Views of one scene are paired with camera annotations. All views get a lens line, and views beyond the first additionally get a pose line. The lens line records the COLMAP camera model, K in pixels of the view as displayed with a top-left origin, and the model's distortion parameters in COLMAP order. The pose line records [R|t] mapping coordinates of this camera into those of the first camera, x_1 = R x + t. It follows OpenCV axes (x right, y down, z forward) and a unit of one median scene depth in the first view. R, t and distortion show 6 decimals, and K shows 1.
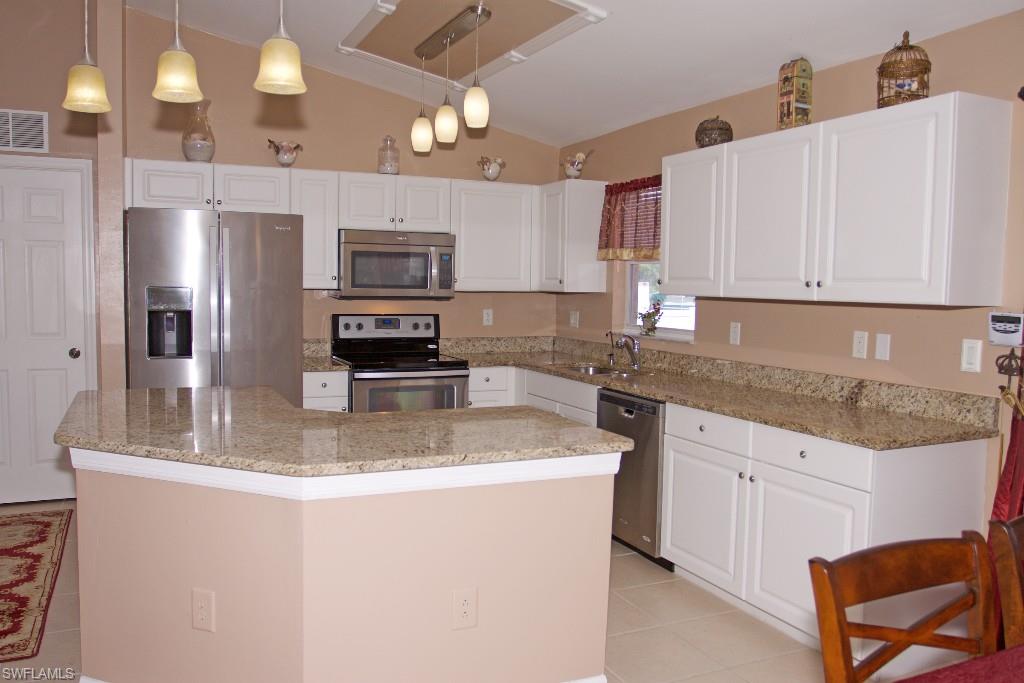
lens RADIAL K [[804.4, 0, 512.0], [0, 804.4, 341.5], [0, 0, 1]] dist [-0.078326, 0.049676]
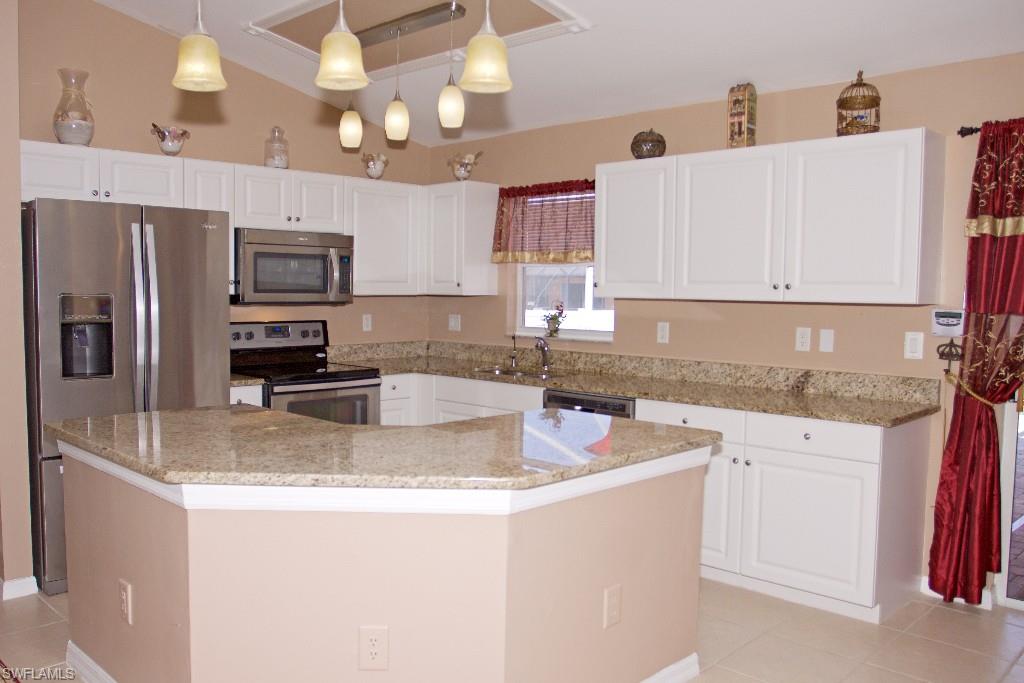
lens RADIAL K [[836.2, 0, 512.0], [0, 836.2, 341.5], [0, 0, 1]] dist [-0.054380, 0.005537]
pose [[0.935915, -0.028568, 0.351066, -0.307225], [0.029939, 0.999551, 0.001523, -0.005989], [-0.350952, 0.009085, 0.936349, 0.024381]]
